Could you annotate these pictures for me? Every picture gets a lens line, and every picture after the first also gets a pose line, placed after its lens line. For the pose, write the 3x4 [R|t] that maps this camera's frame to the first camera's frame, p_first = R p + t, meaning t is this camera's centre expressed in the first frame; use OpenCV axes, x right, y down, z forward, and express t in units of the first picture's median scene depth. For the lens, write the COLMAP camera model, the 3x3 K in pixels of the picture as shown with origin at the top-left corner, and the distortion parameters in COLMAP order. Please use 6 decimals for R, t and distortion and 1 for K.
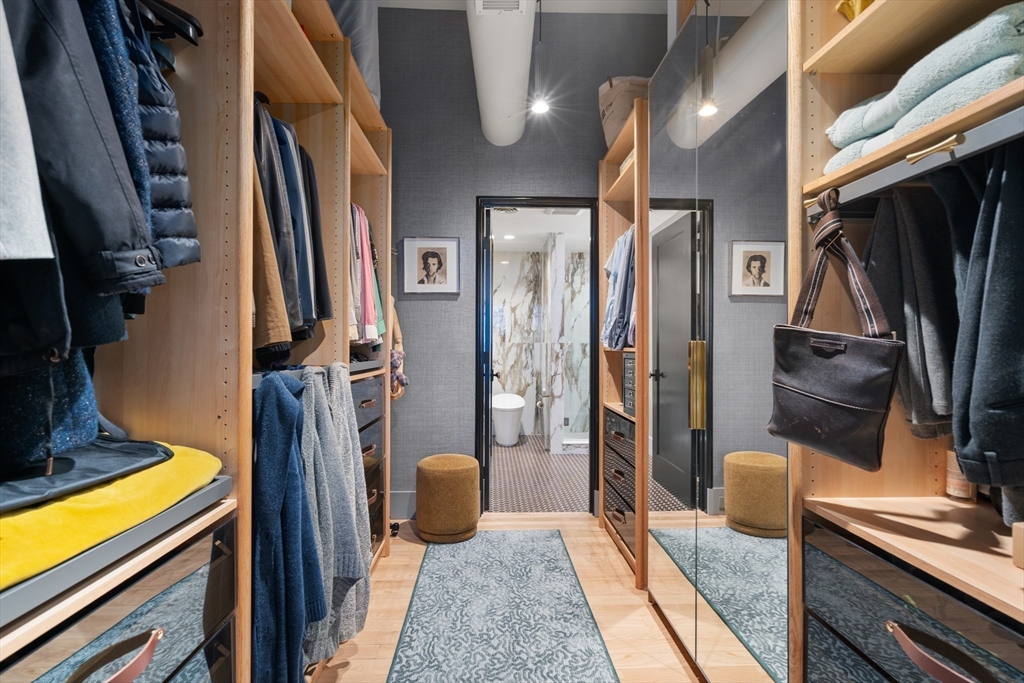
lens RADIAL K [[464.4, 0, 512.0], [0, 464.4, 341.5], [0, 0, 1]] dist [-0.000552, -0.000116]
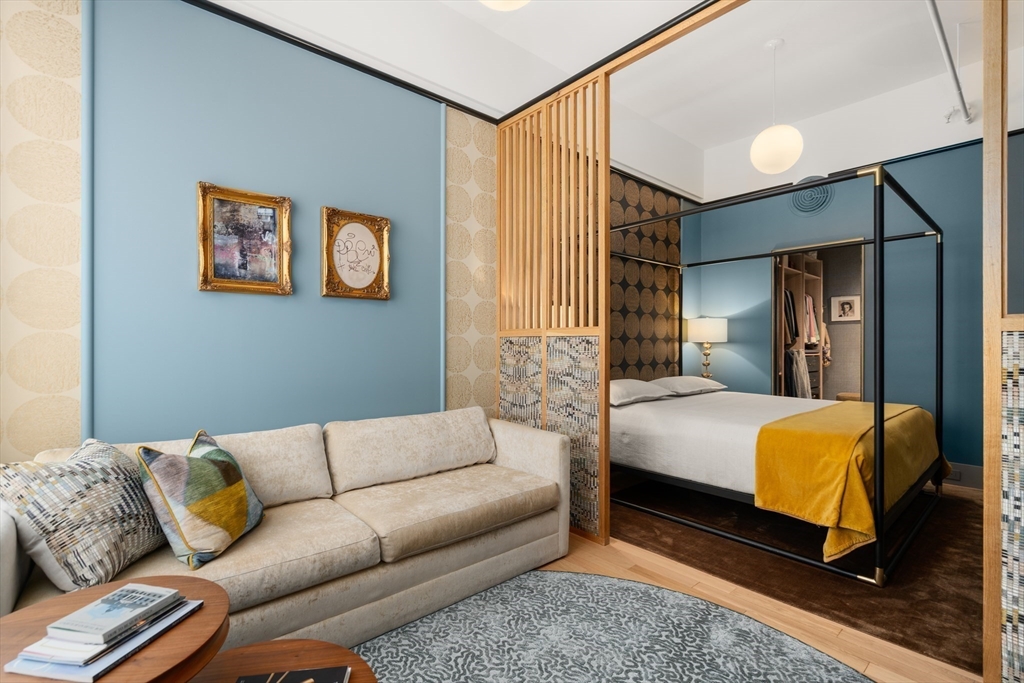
lens RADIAL K [[464.4, 0, 512.0], [0, 464.4, 341.5], [0, 0, 1]] dist [-0.000552, -0.000116]
pose [[0.623609, -0.007428, -0.781701, 0.598317], [0.004254, 0.999972, -0.006108, 0.000232], [0.781725, 0.000484, 0.623623, -1.723295]]
